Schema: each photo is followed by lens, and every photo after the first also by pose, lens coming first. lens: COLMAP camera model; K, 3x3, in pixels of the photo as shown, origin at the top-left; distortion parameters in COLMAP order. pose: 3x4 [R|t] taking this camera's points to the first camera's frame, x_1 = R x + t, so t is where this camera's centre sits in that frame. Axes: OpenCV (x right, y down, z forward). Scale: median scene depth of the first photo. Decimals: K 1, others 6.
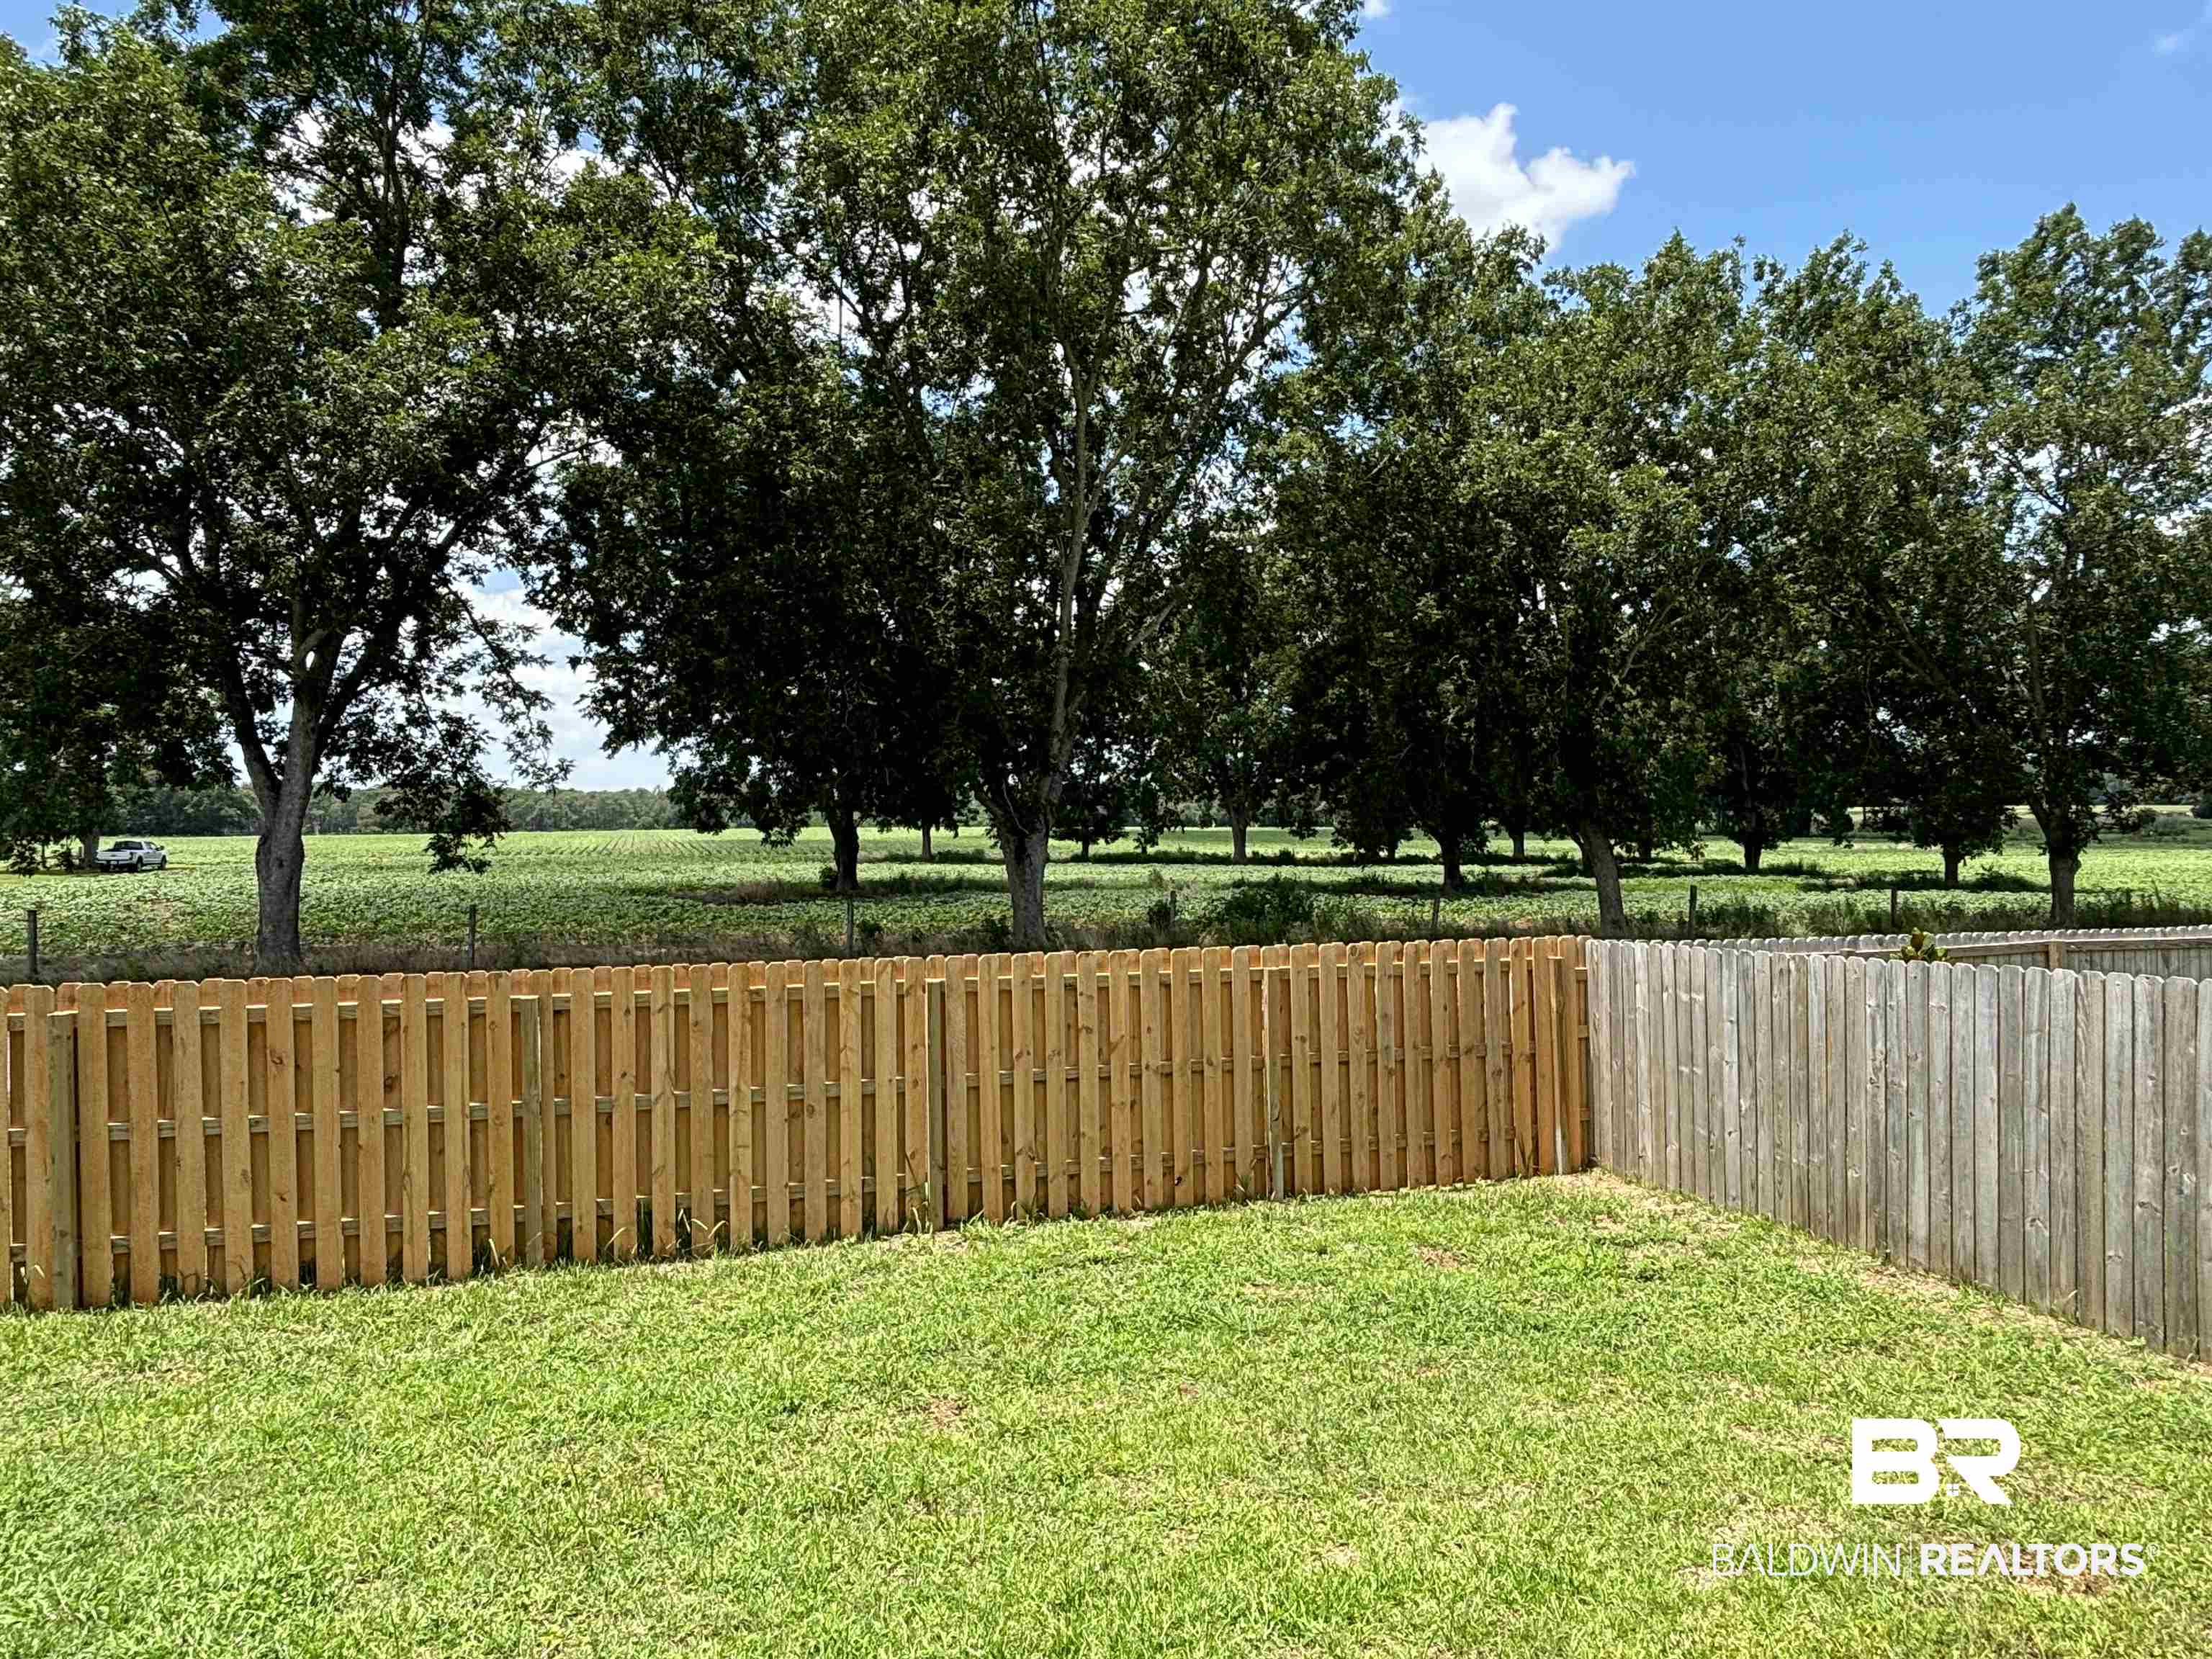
lens RADIAL K [[1379.0, 0, 1104.6], [0, 1379.0, 817.8], [0, 0, 1]] dist [0.033172, -0.049961]
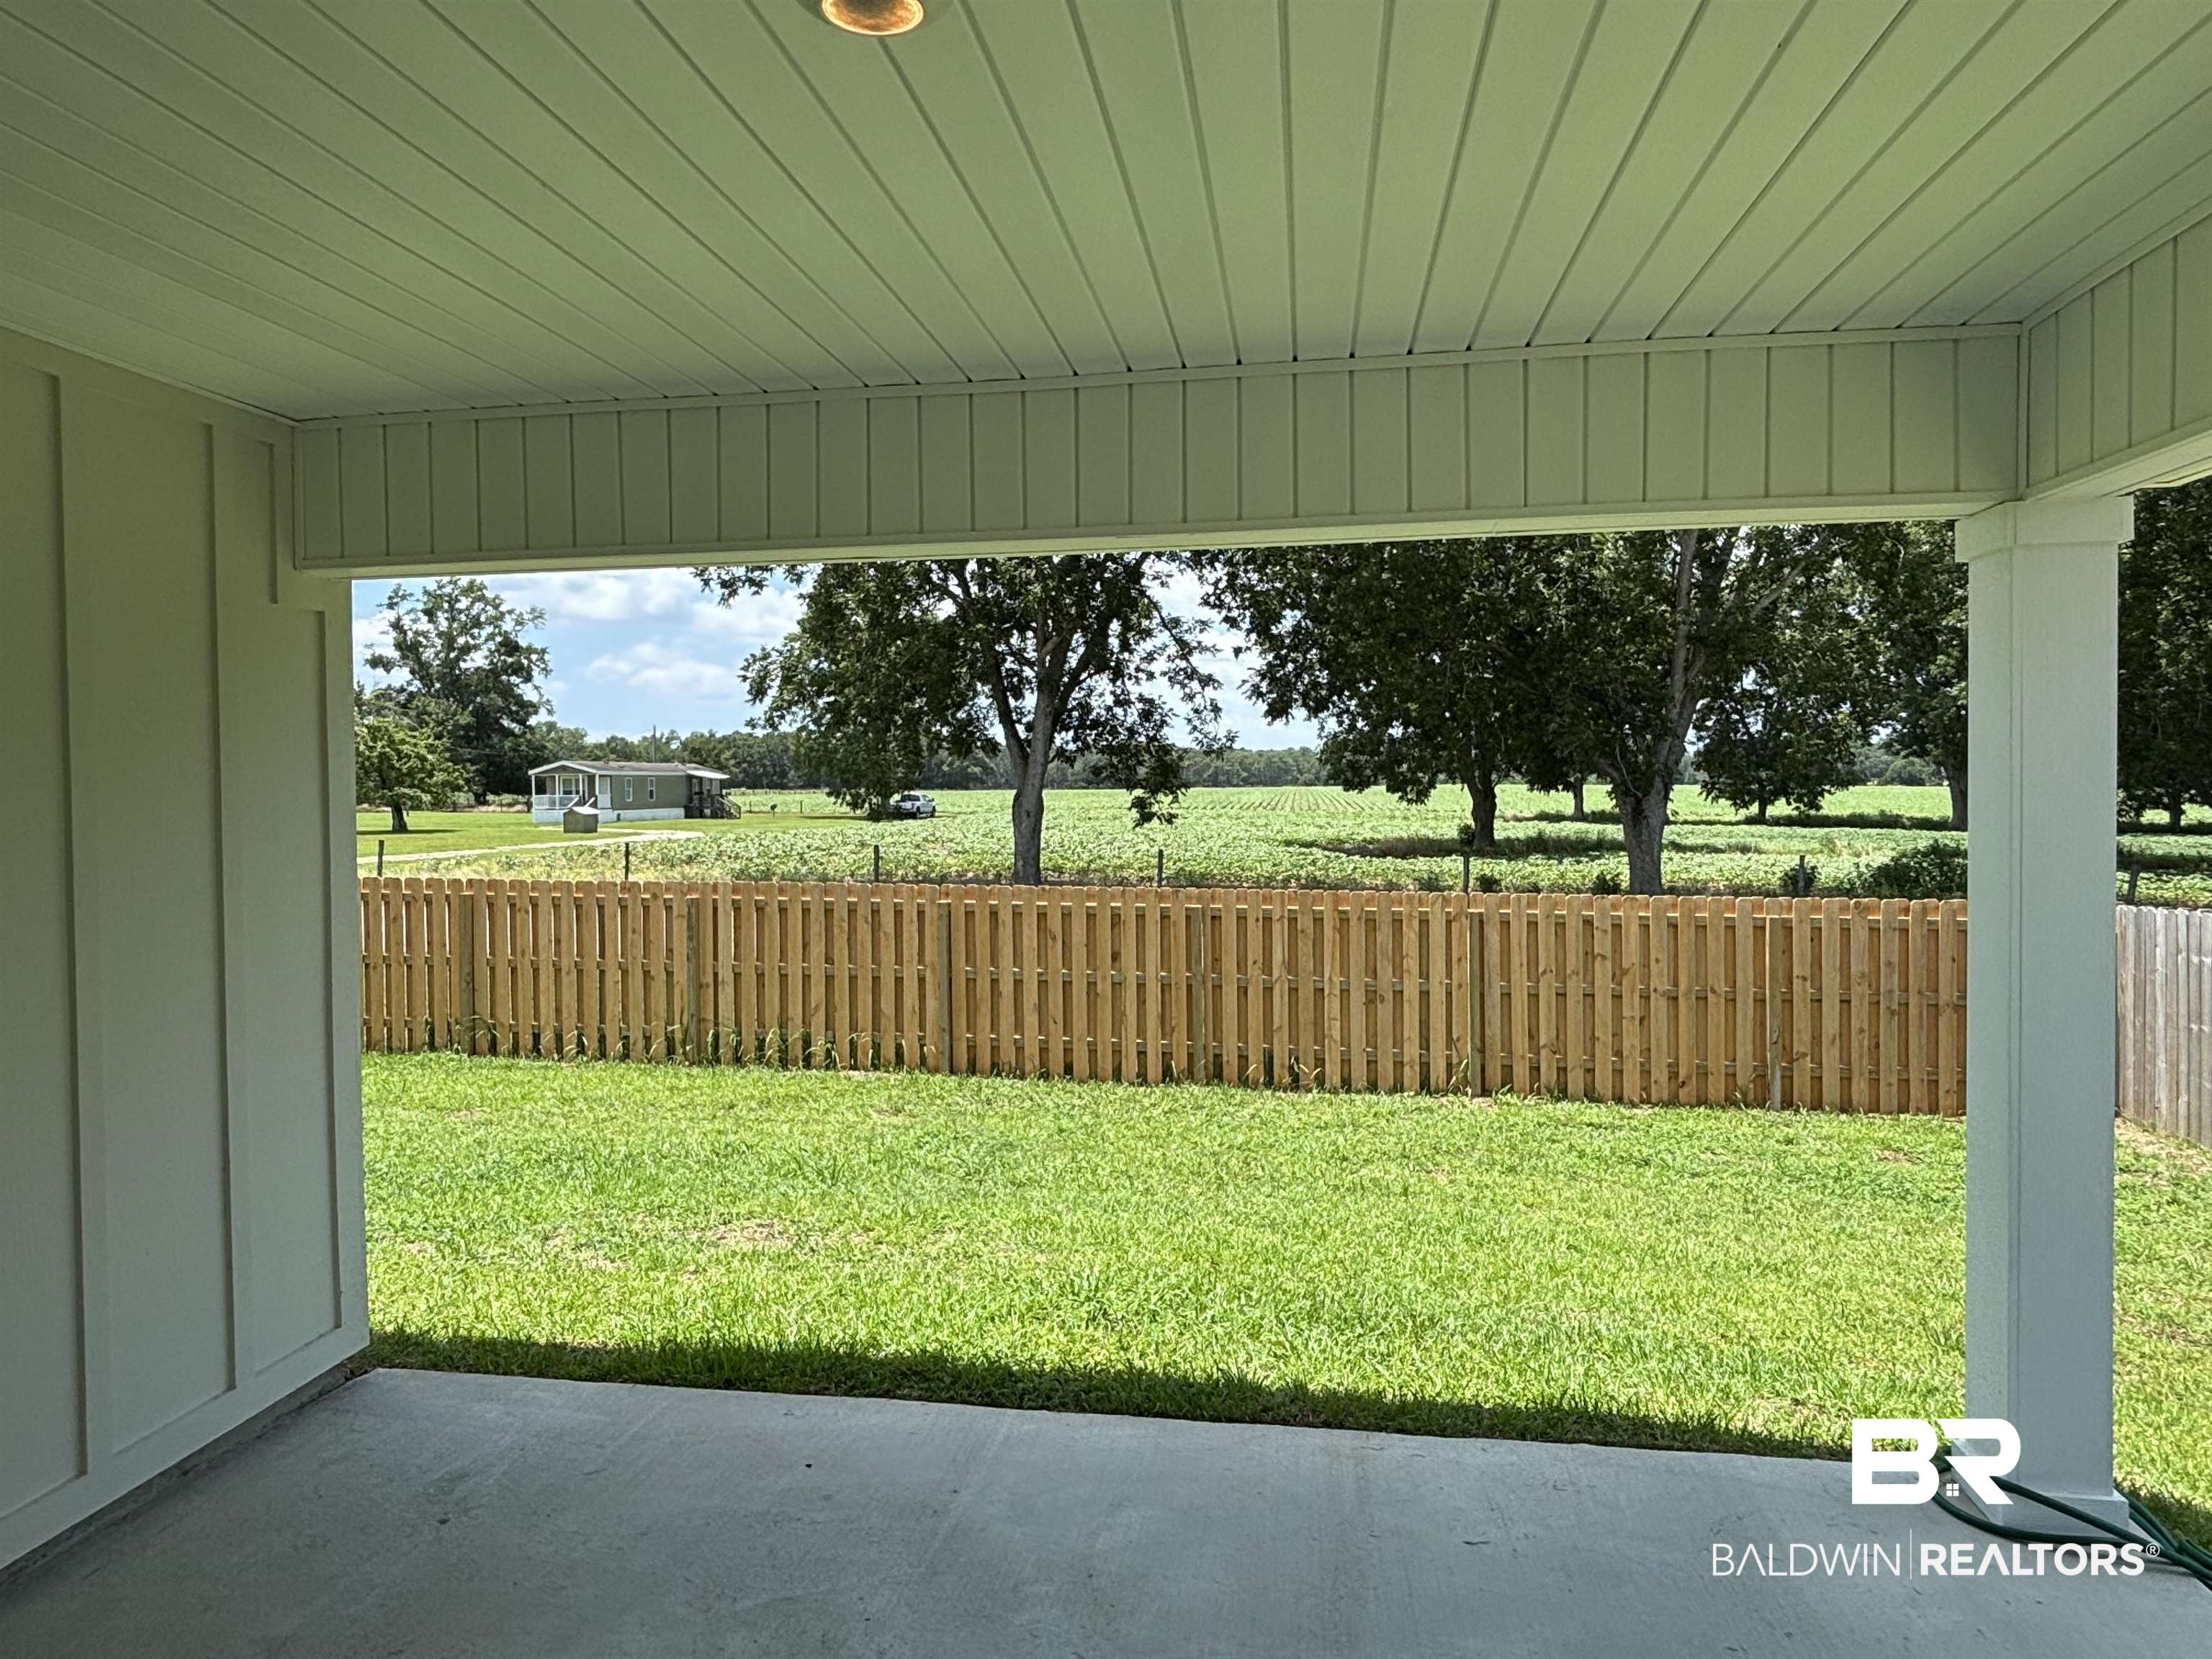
lens RADIAL K [[1379.0, 0, 1093.6], [0, 1379.0, 811.6], [0, 0, 1]] dist [0.033172, -0.049961]
pose [[0.889032, 0.013710, -0.457640, 0.150081], [-0.001435, 0.999630, 0.027160, -0.013100], [0.457843, -0.023490, 0.888723, -0.336454]]
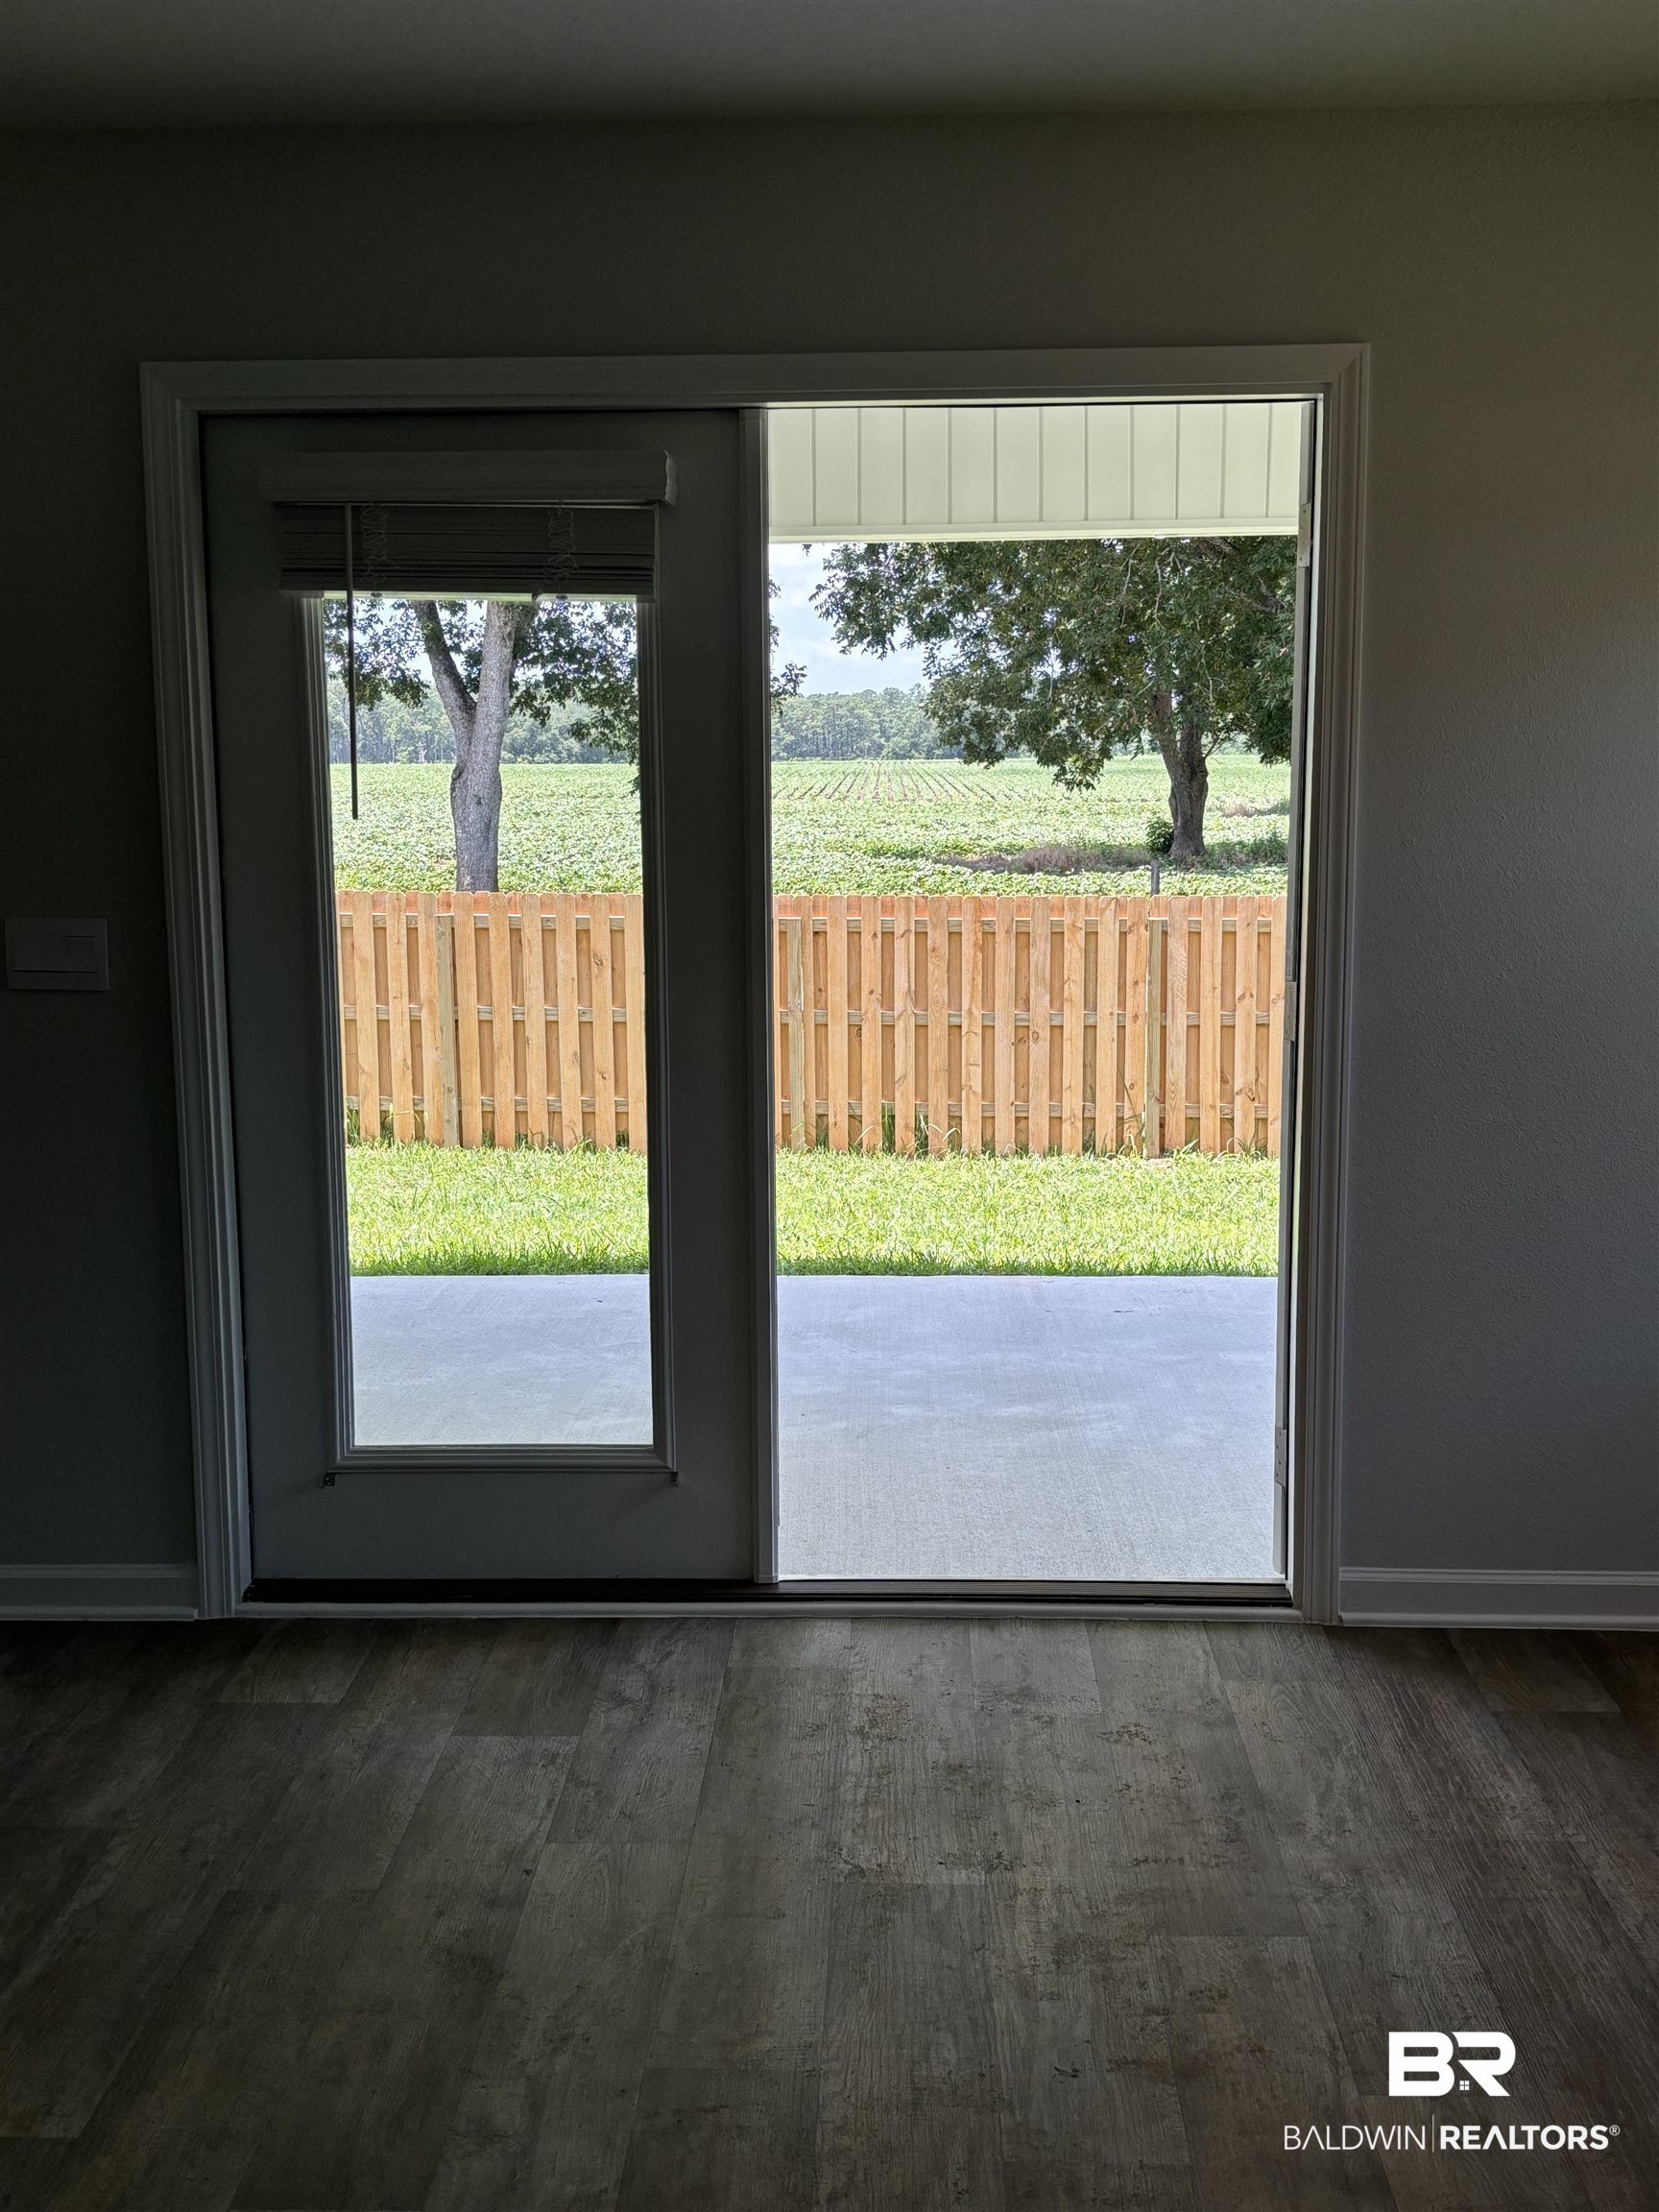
lens RADIAL K [[2420.3, 0, 829.0], [0, 2420.3, 1123.2], [0, 0, 1]] dist [0.155979, 0.000000]
pose [[0.939888, 0.056238, -0.336821, 0.248288], [-0.002938, 0.987641, 0.156706, -0.013341], [0.341471, -0.146296, 0.928437, -0.733241]]
